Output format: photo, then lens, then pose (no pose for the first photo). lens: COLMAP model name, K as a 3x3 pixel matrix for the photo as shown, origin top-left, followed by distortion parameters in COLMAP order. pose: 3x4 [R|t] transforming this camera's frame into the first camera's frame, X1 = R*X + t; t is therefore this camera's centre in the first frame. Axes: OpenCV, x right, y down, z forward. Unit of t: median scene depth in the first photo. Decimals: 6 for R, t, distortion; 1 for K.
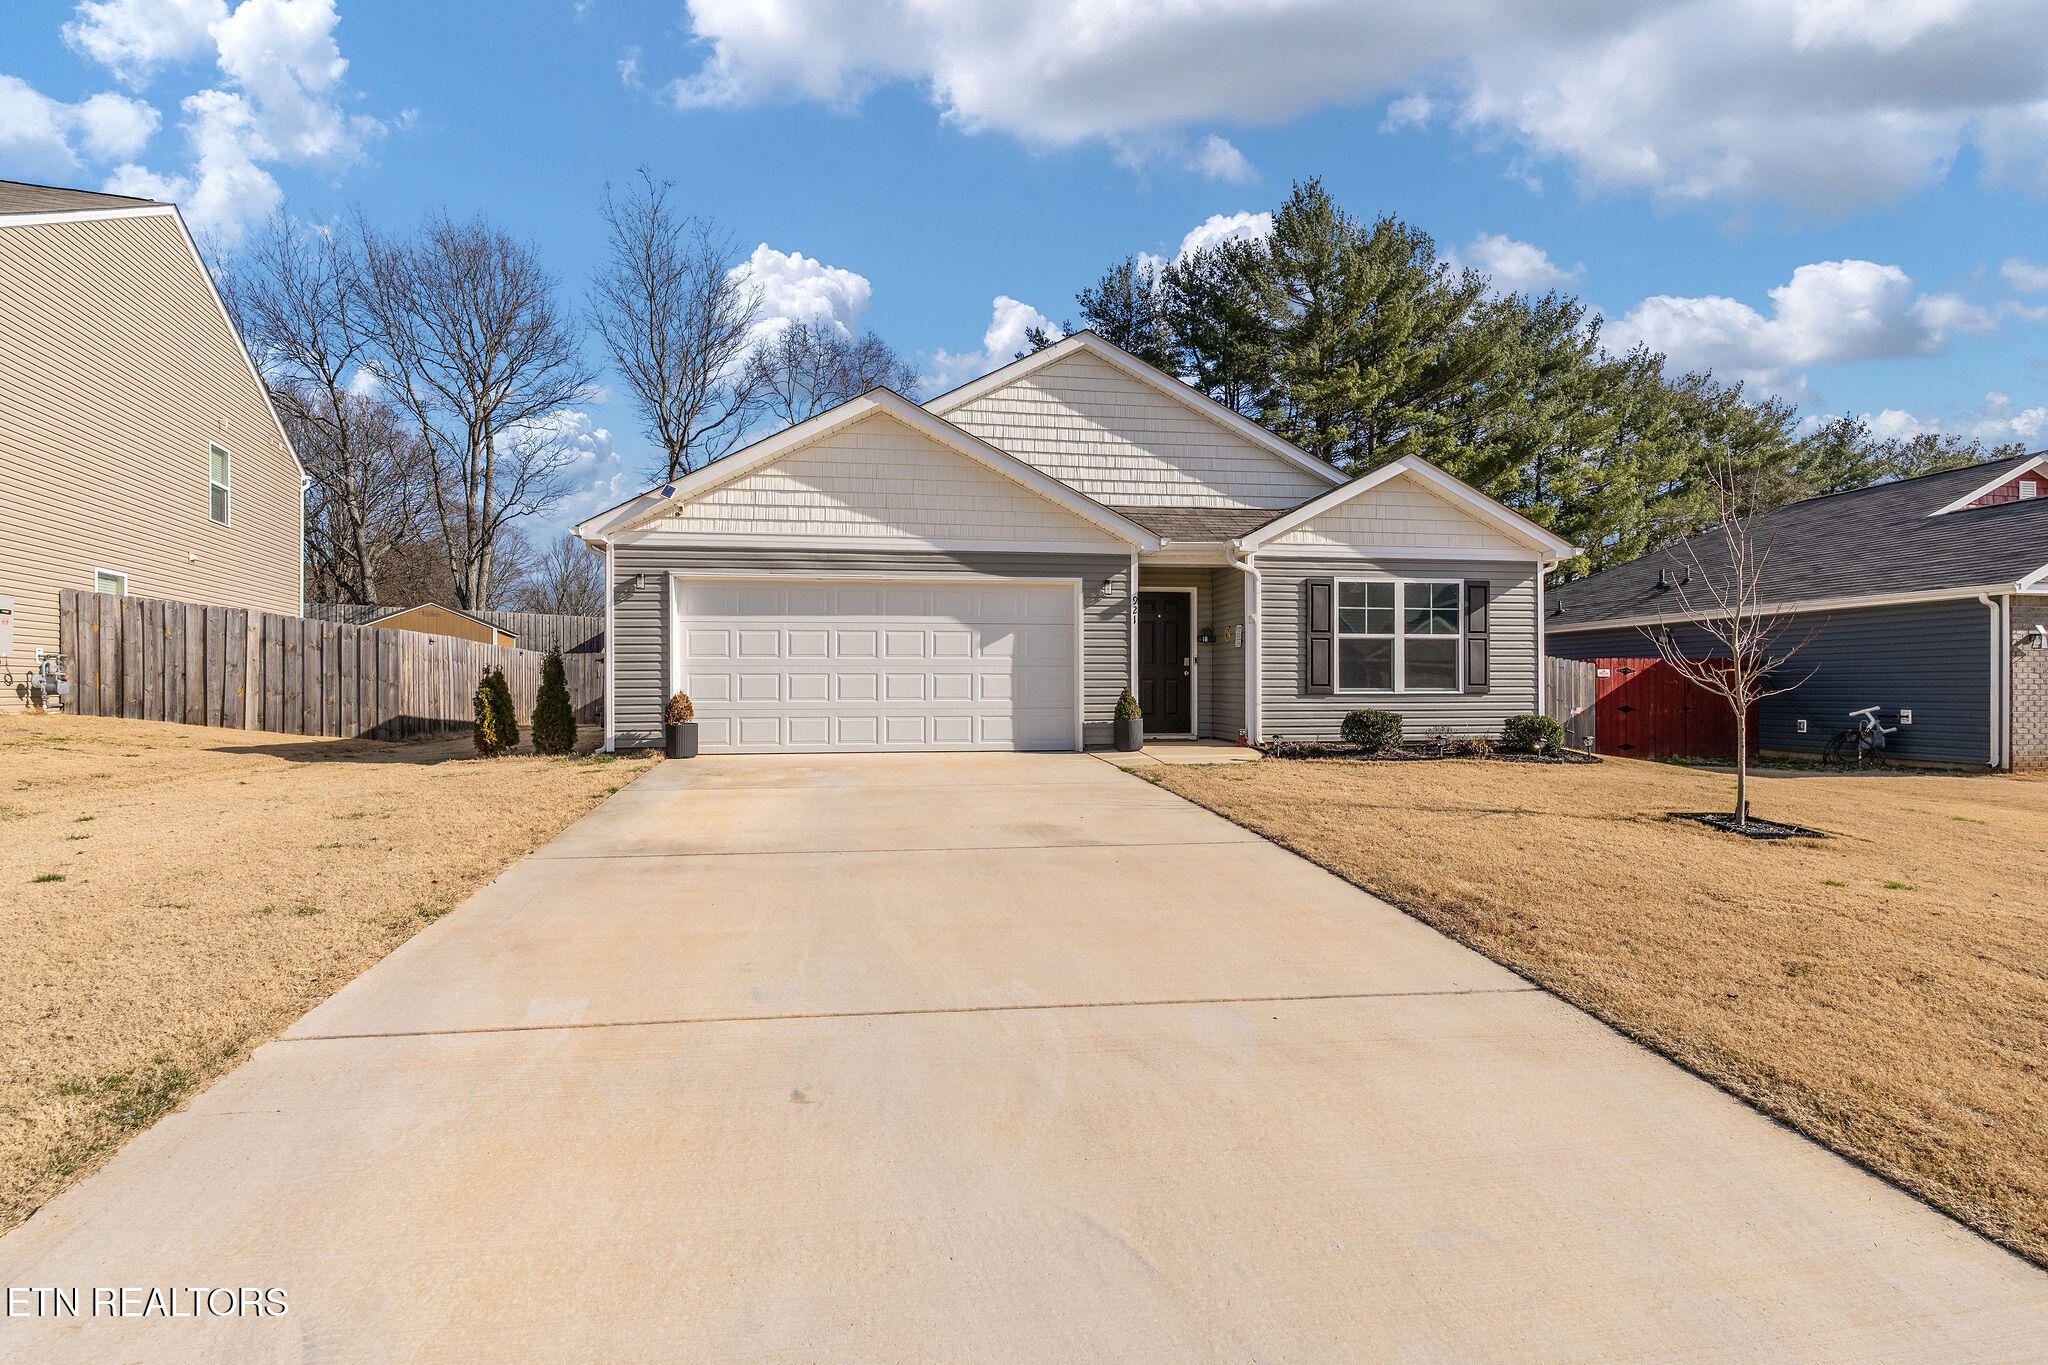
lens RADIAL K [[945.6, 0, 1016.2], [0, 945.6, 646.1], [0, 0, 1]] dist [0.000896, -0.000181]
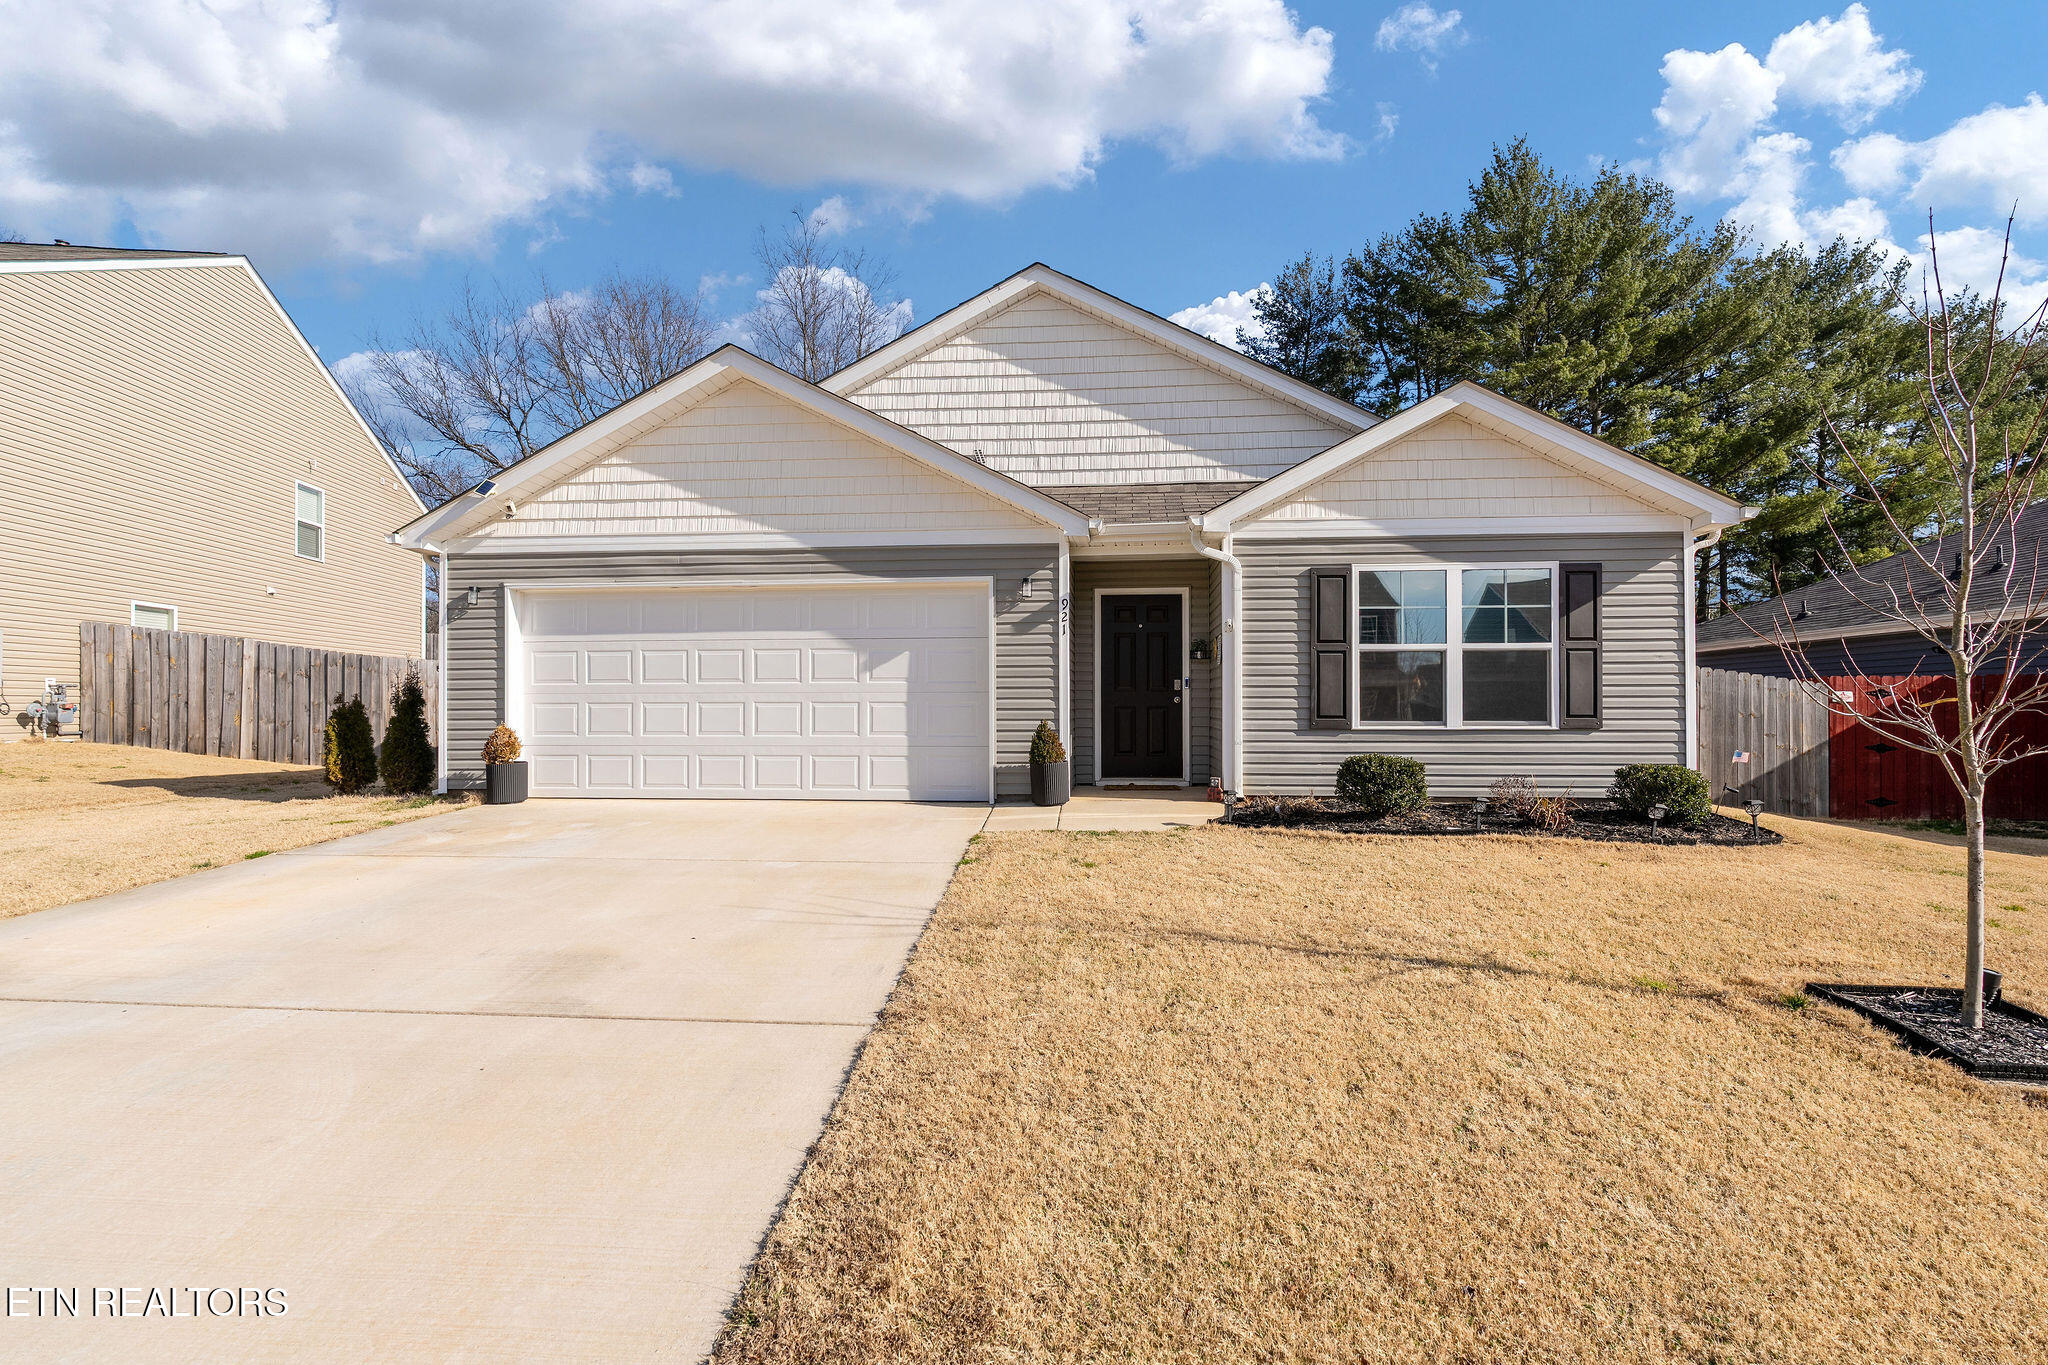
lens RADIAL K [[903.6, 0, 1039.7], [0, 903.6, 671.2], [0, 0, 1]] dist [-0.001392, -0.000032]
pose [[0.974033, -0.009183, -0.226221, 0.254776], [0.009859, 0.999950, 0.001855, 0.003313], [0.226193, -0.004037, 0.974074, 0.279940]]
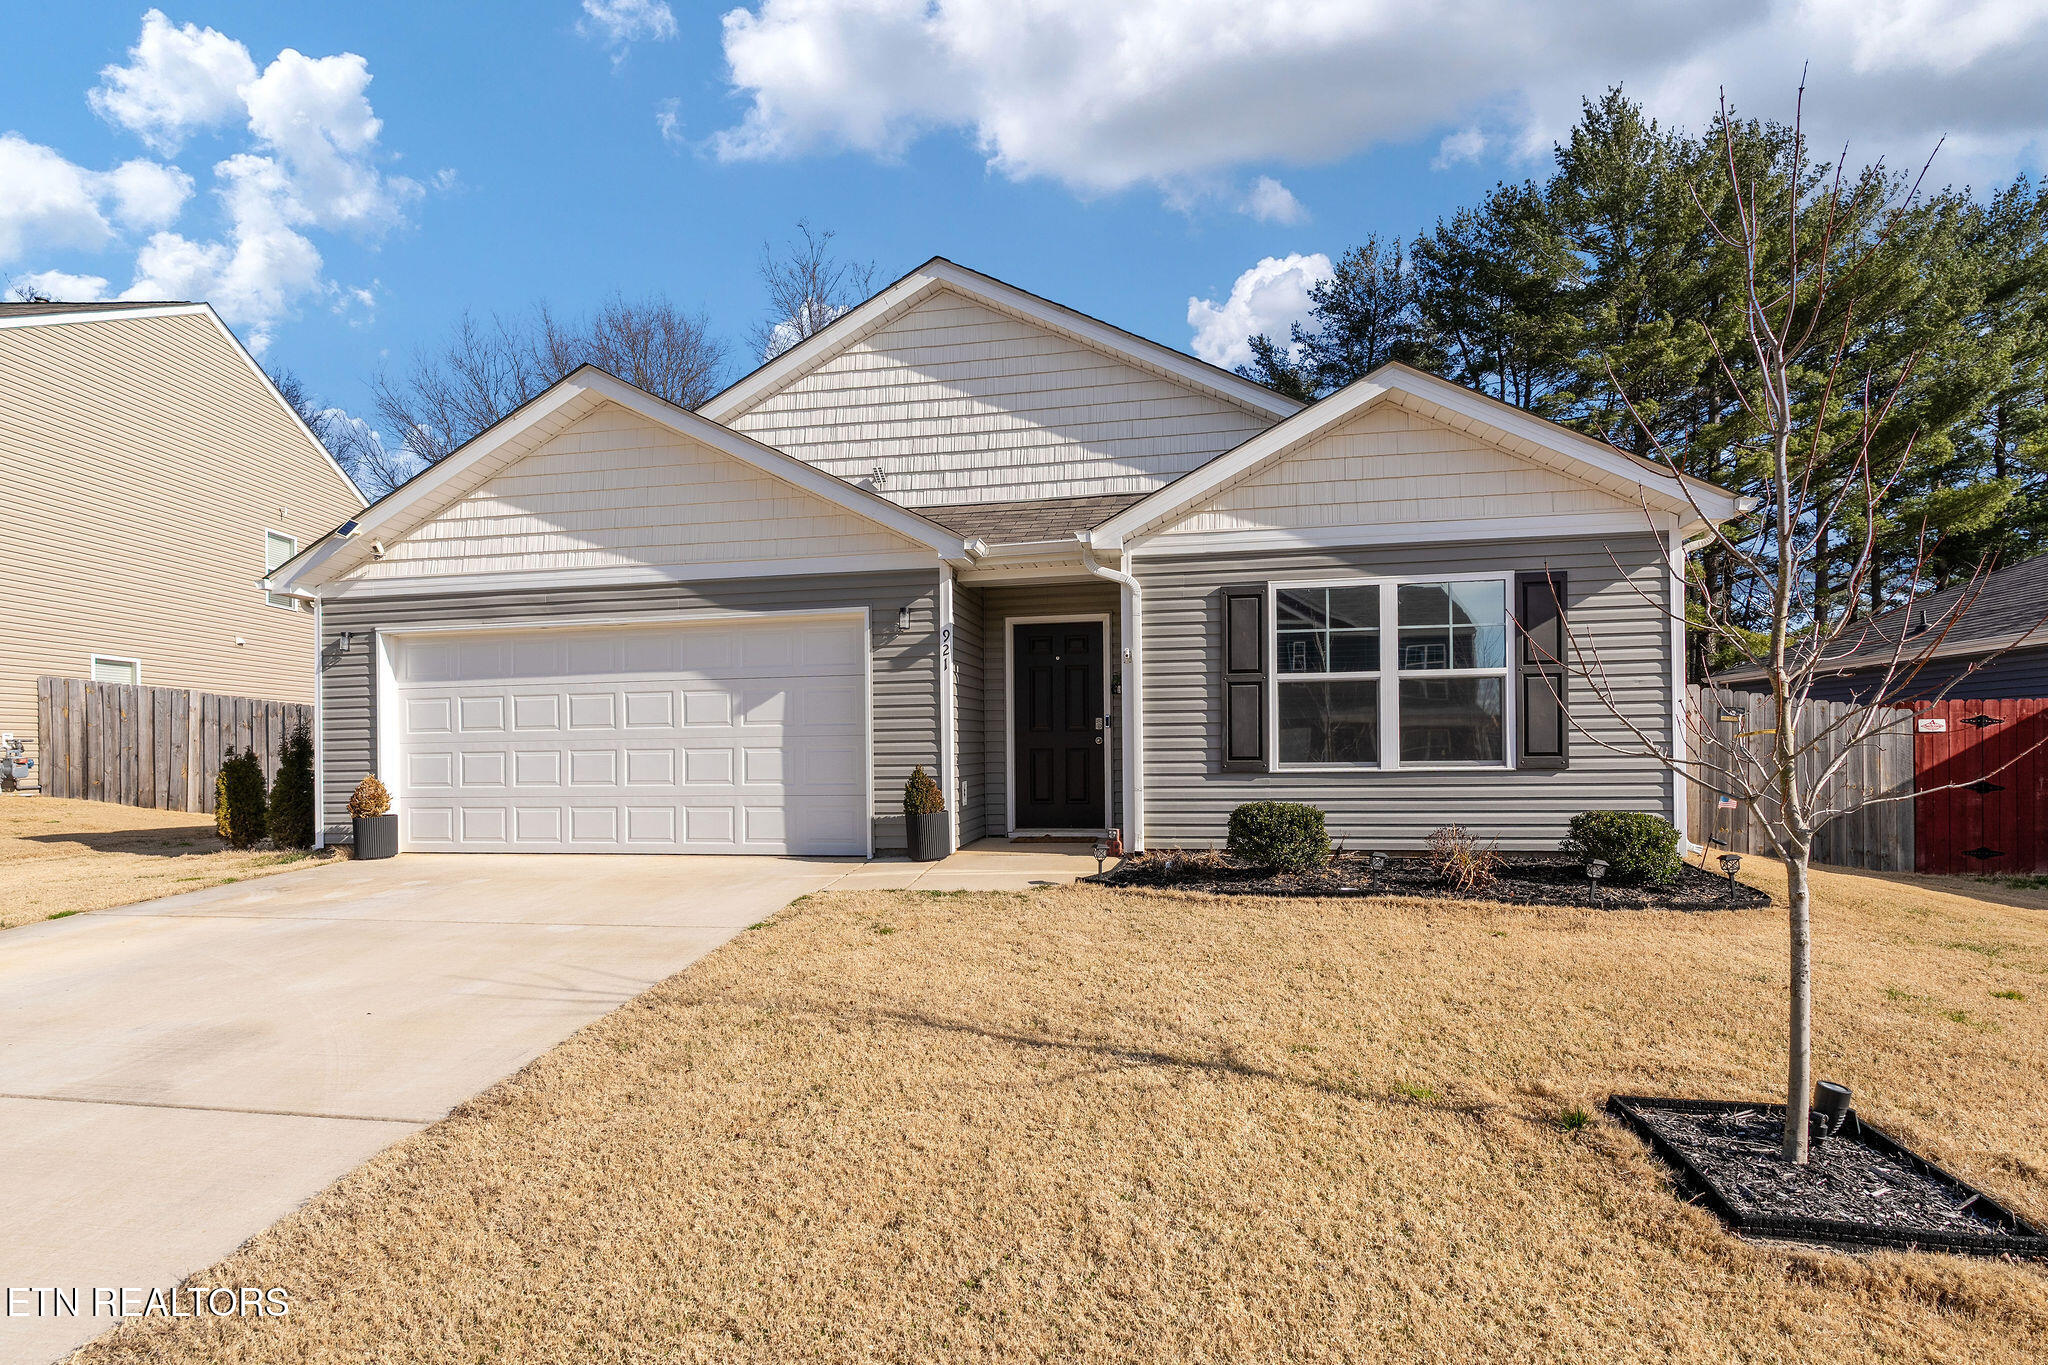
lens RADIAL K [[969.9, 0, 1017.3], [0, 969.9, 715.5], [0, 0, 1]] dist [-0.001996, 0.000521]
pose [[0.947200, -0.023085, -0.319812, 0.372777], [0.026366, 0.999635, 0.005935, 0.005431], [0.319558, -0.014054, 0.947462, 0.342825]]
